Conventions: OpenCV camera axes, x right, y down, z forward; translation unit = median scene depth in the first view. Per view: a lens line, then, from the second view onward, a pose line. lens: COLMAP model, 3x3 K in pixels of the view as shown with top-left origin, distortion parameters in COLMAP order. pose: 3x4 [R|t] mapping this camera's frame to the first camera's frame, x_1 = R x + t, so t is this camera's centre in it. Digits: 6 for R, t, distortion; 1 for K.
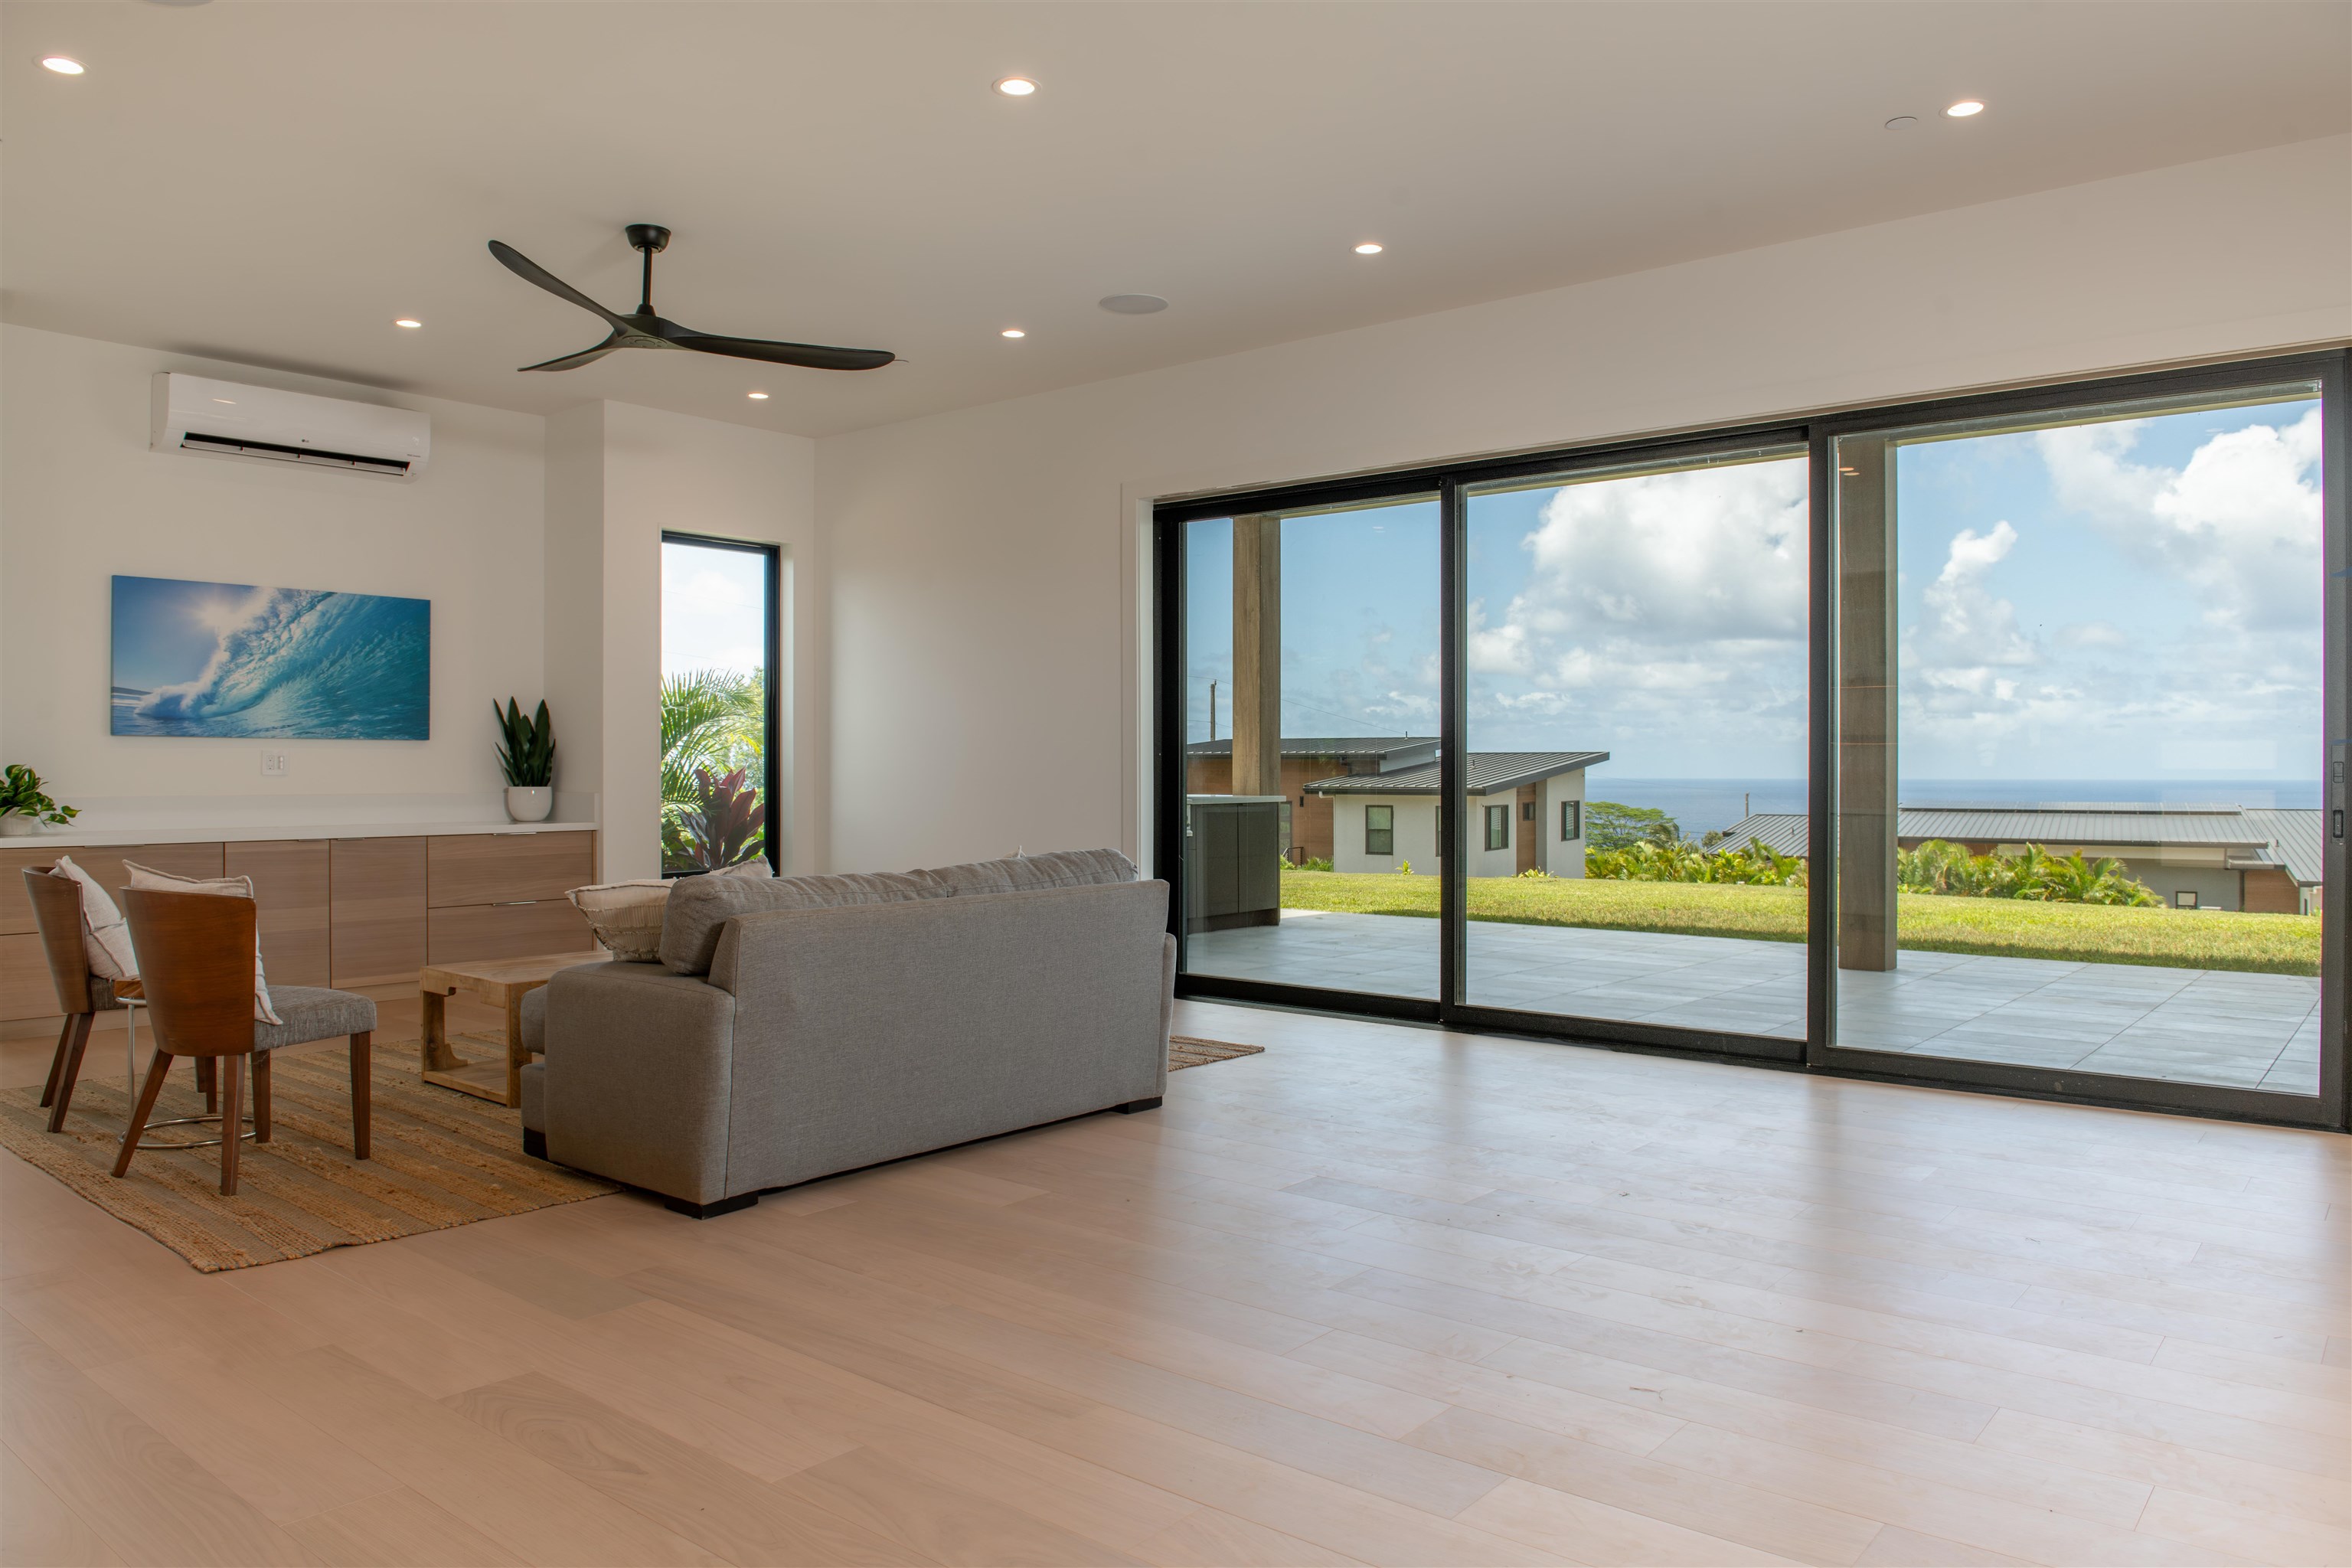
lens RADIAL K [[1663.2, 0, 1175.0], [0, 1663.2, 773.6], [0, 0, 1]] dist [-0.004372, -0.001149]
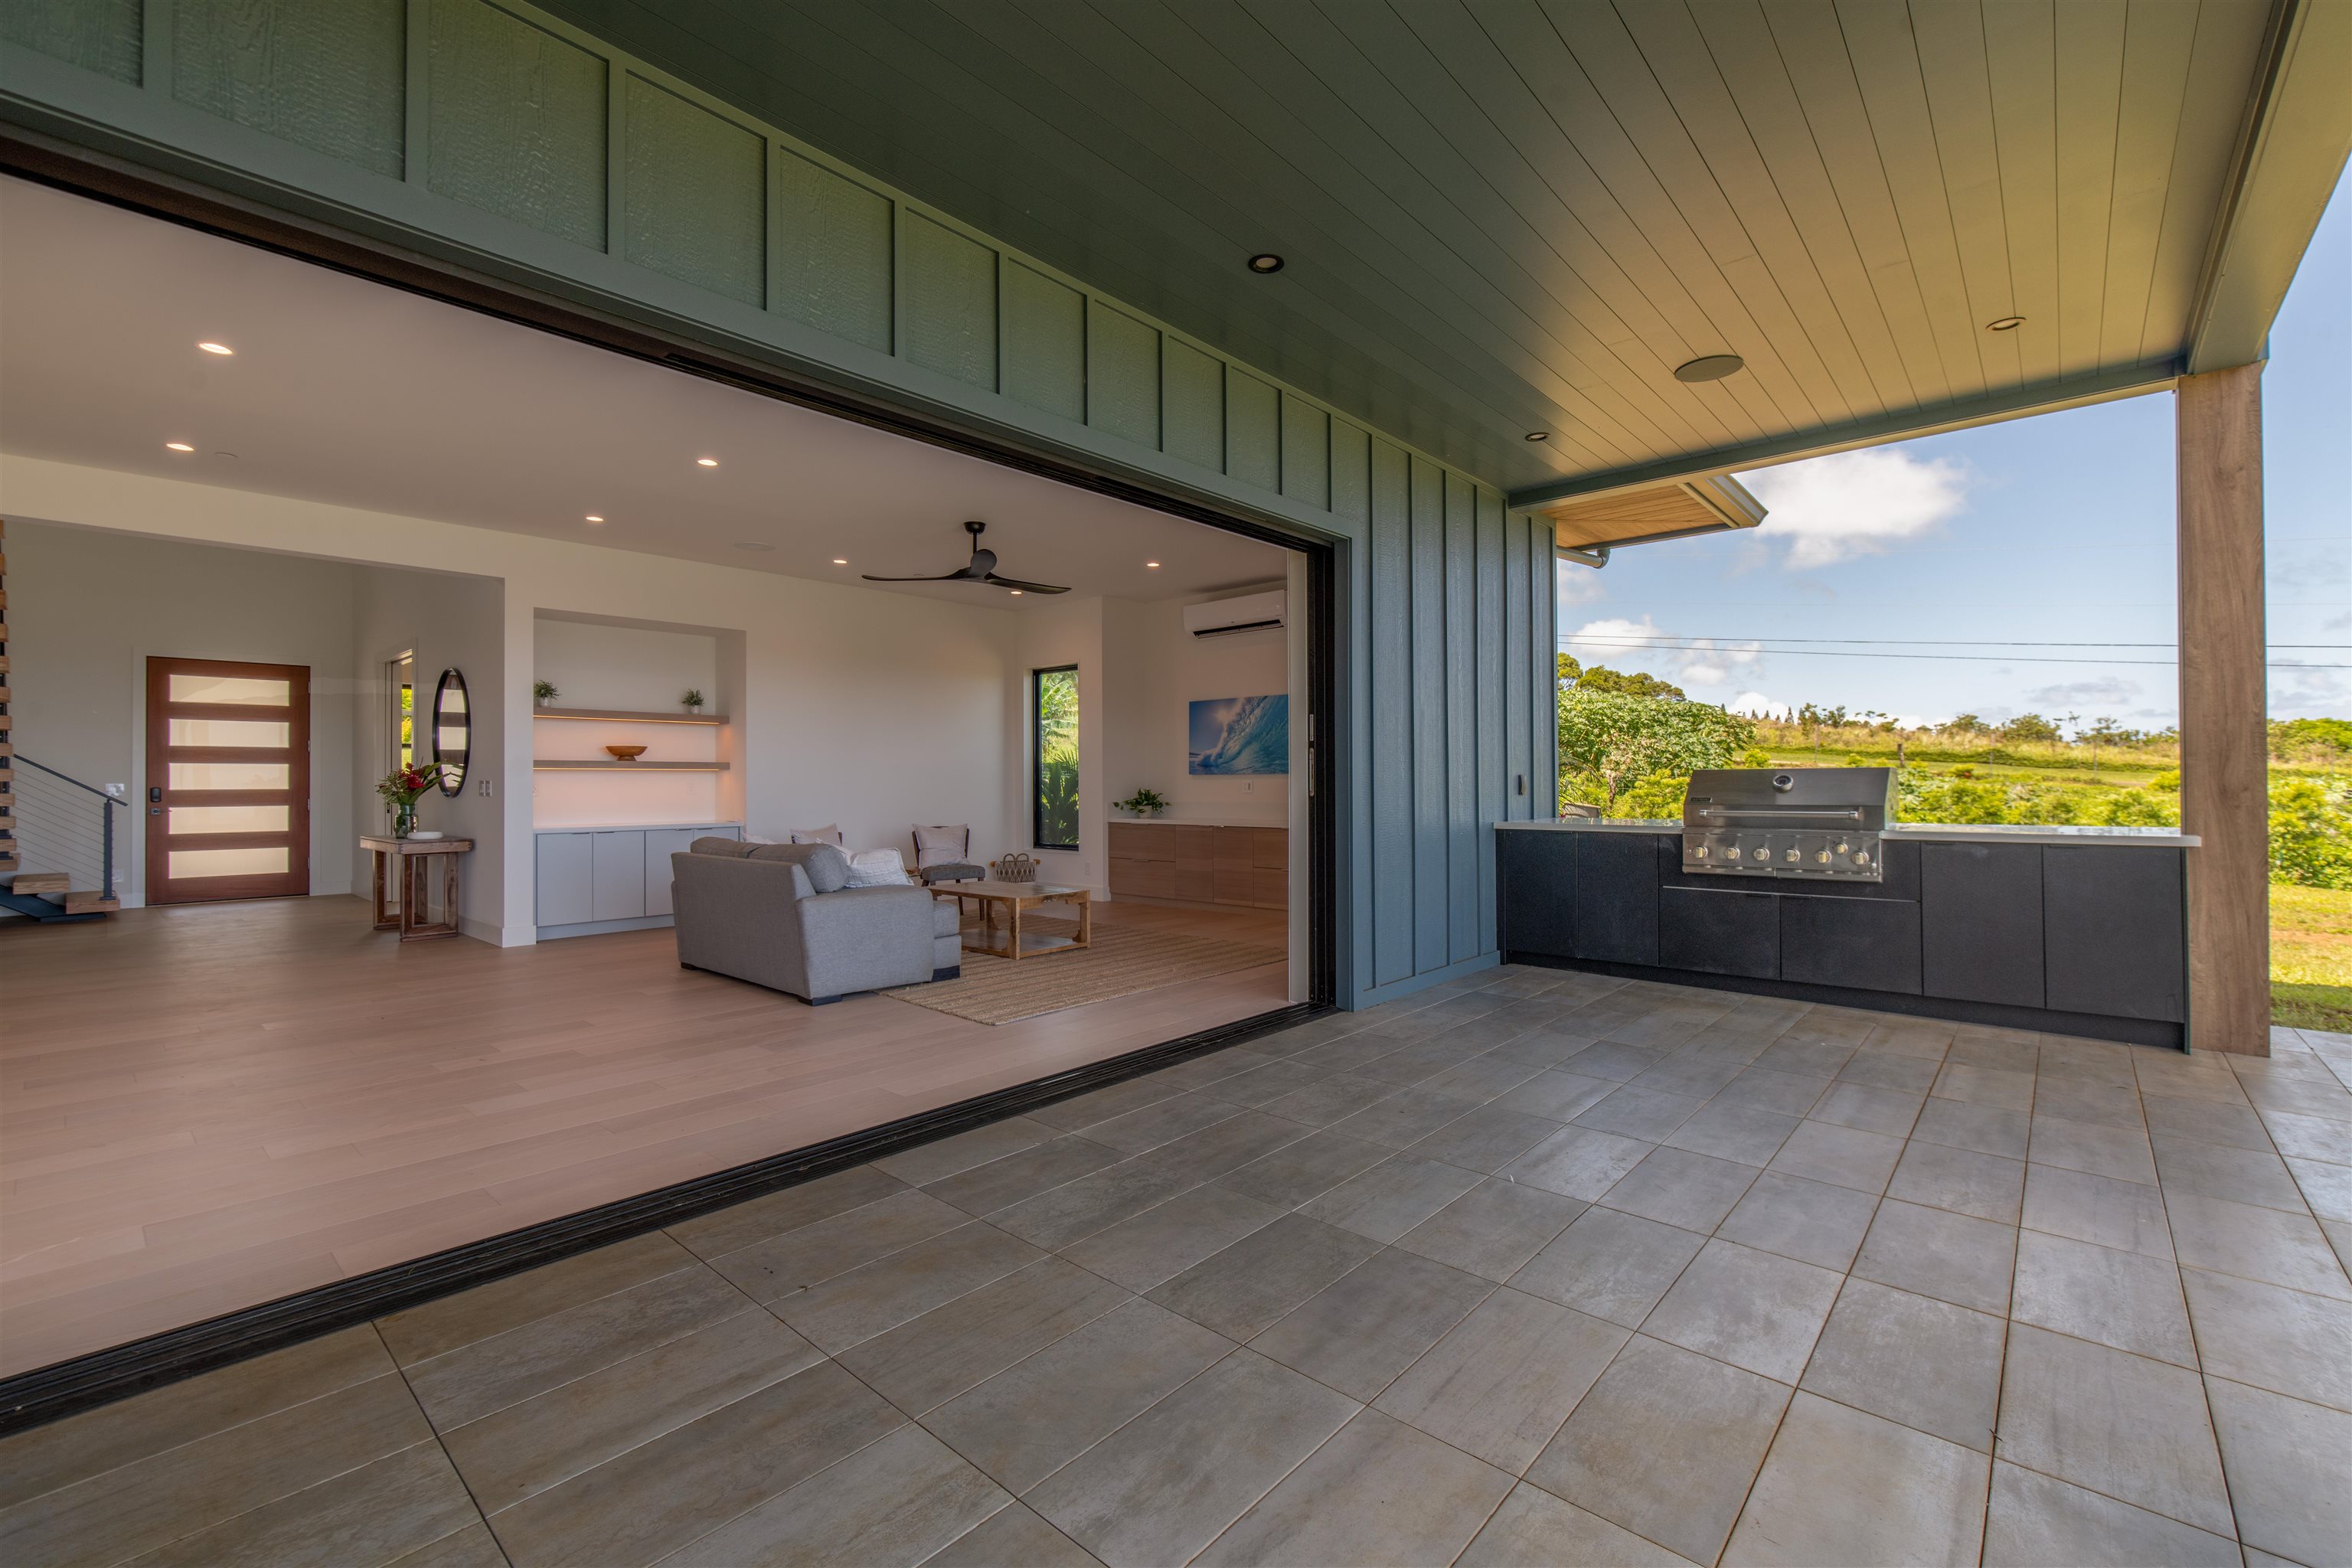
lens RADIAL K [[999.2, 0, 1174.6], [0, 999.2, 777.1], [0, 0, 1]] dist [0.002684, 0.000470]
pose [[-0.025618, -0.008267, -0.999638, 0.646763], [-0.001607, 0.999965, -0.008229, -0.007731], [0.999671, 0.001395, -0.025631, 0.949470]]
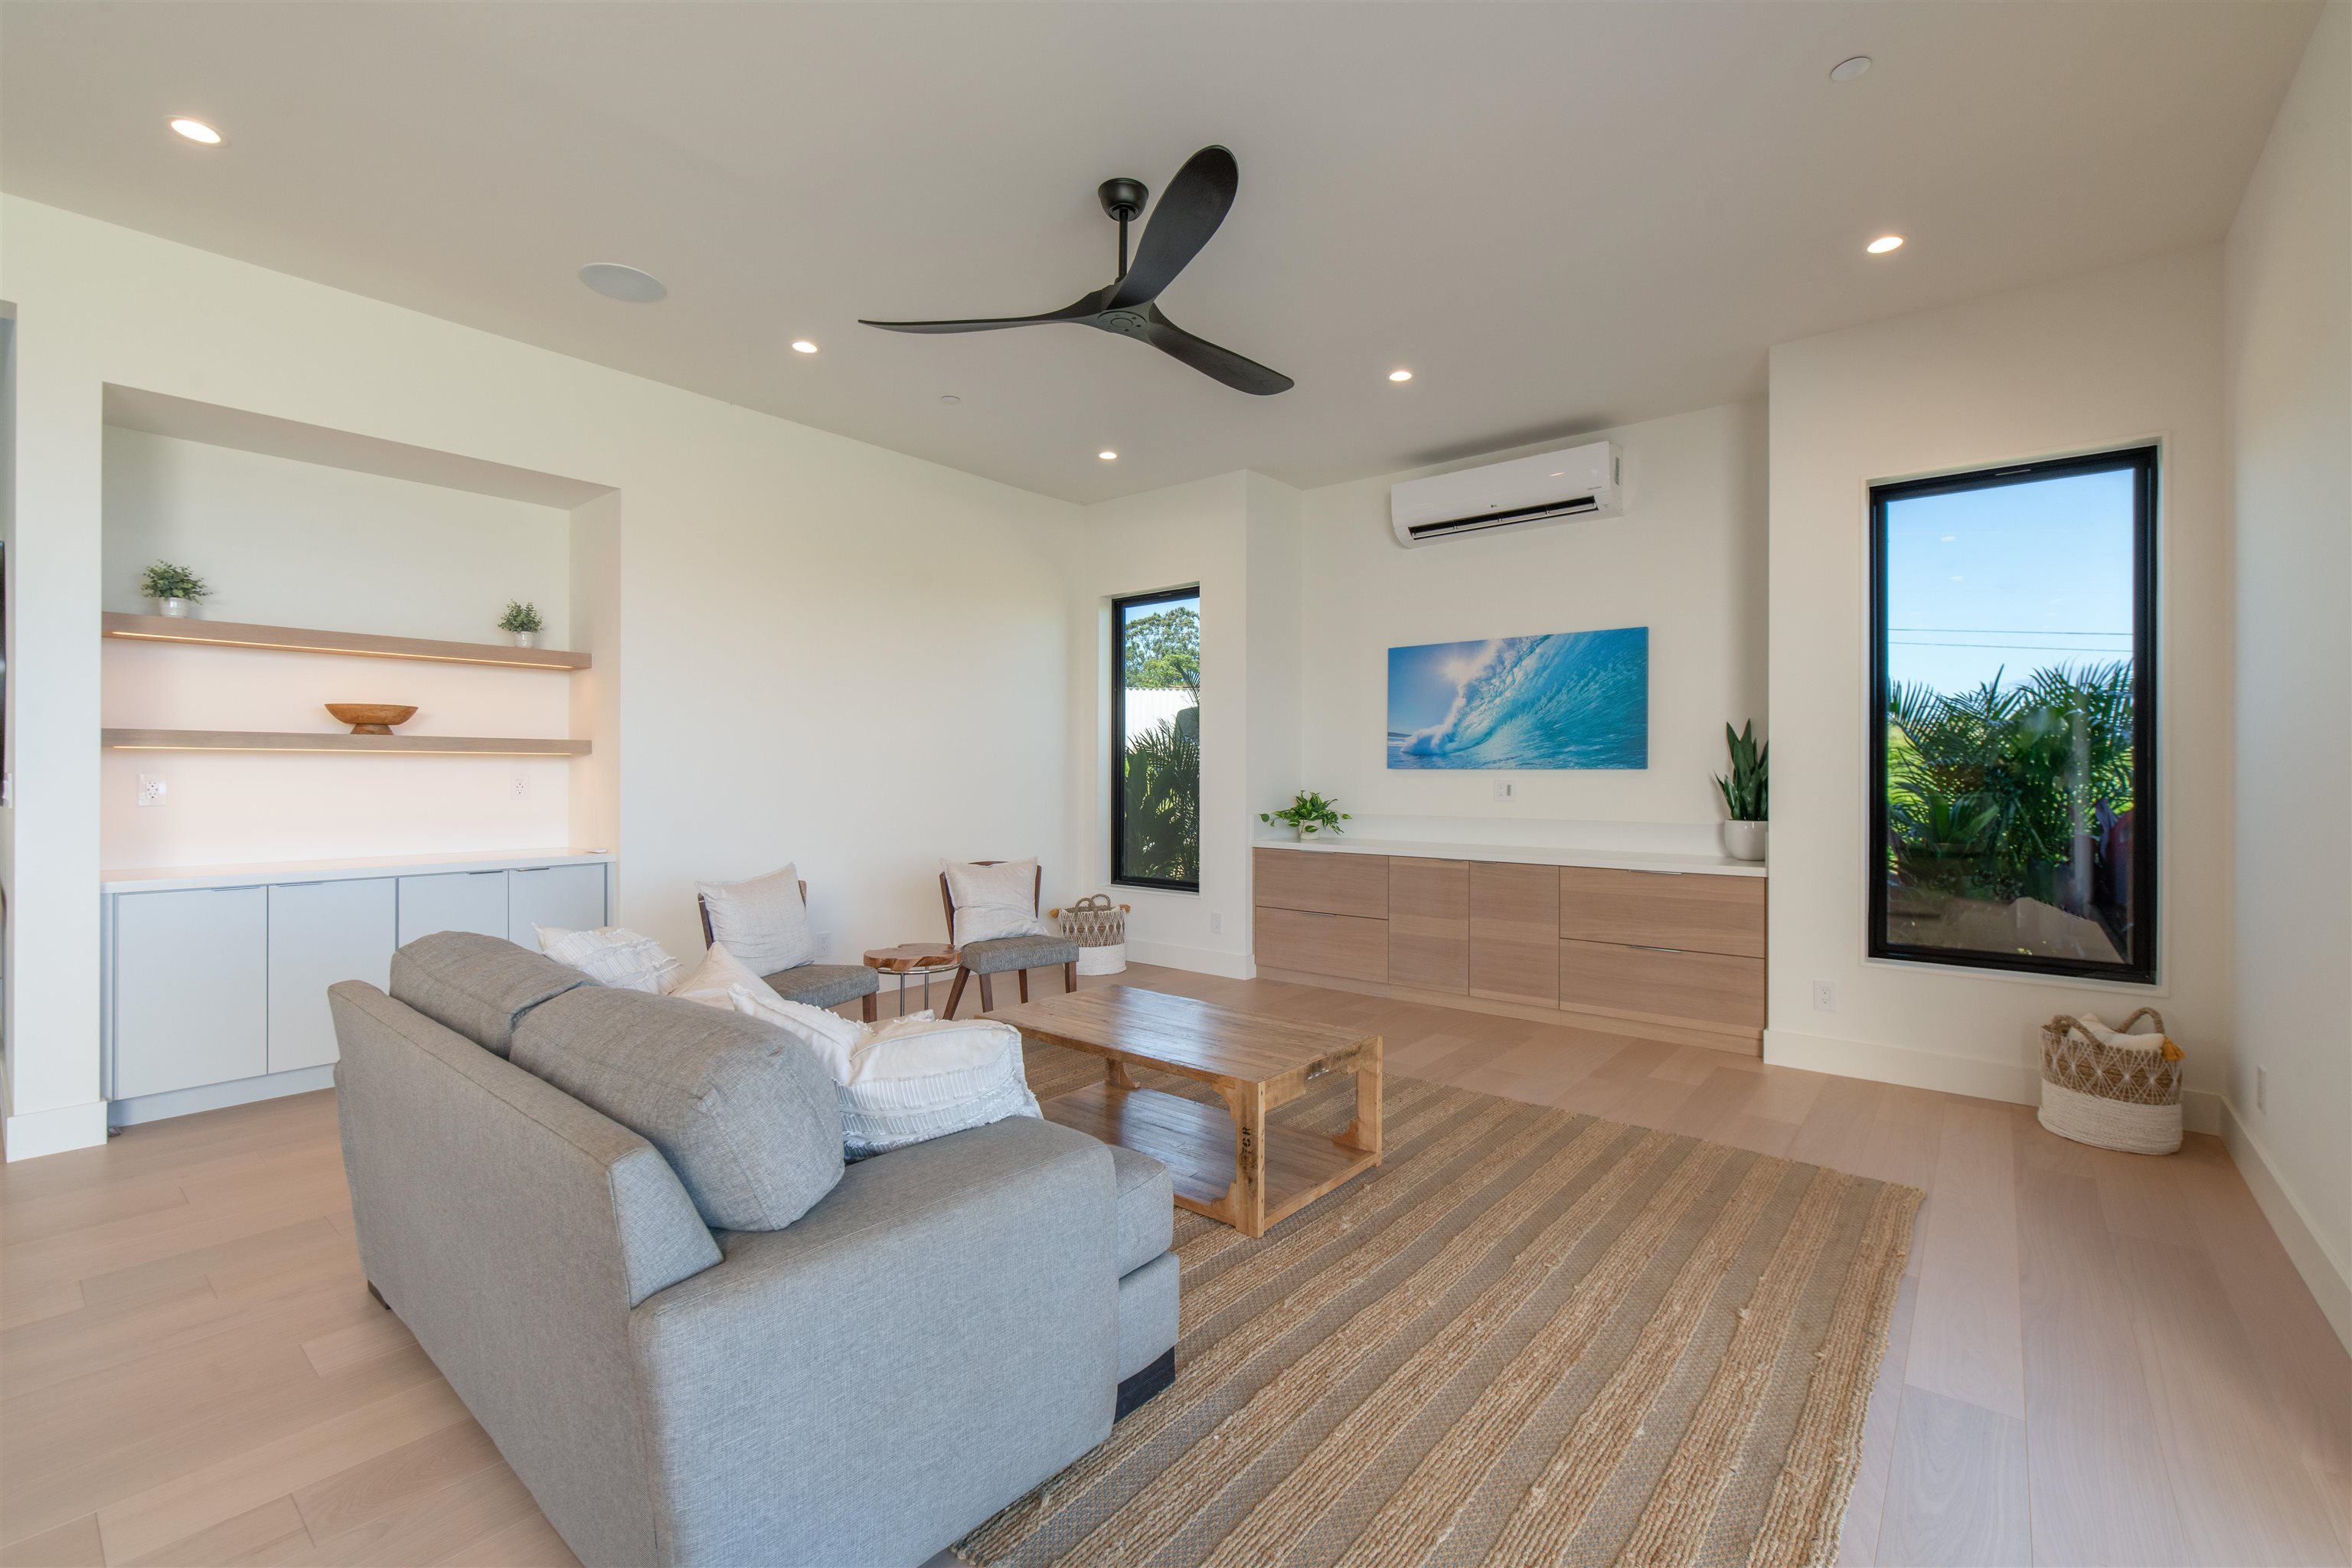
lens RADIAL K [[999.2, 0, 1176.9], [0, 999.2, 770.7], [0, 0, 1]] dist [0.002684, 0.000470]
pose [[0.015368, -0.005777, -0.999865, 0.150497], [-0.008901, 0.999943, -0.005915, -0.014019], [0.999842, 0.008990, 0.015315, 0.765578]]
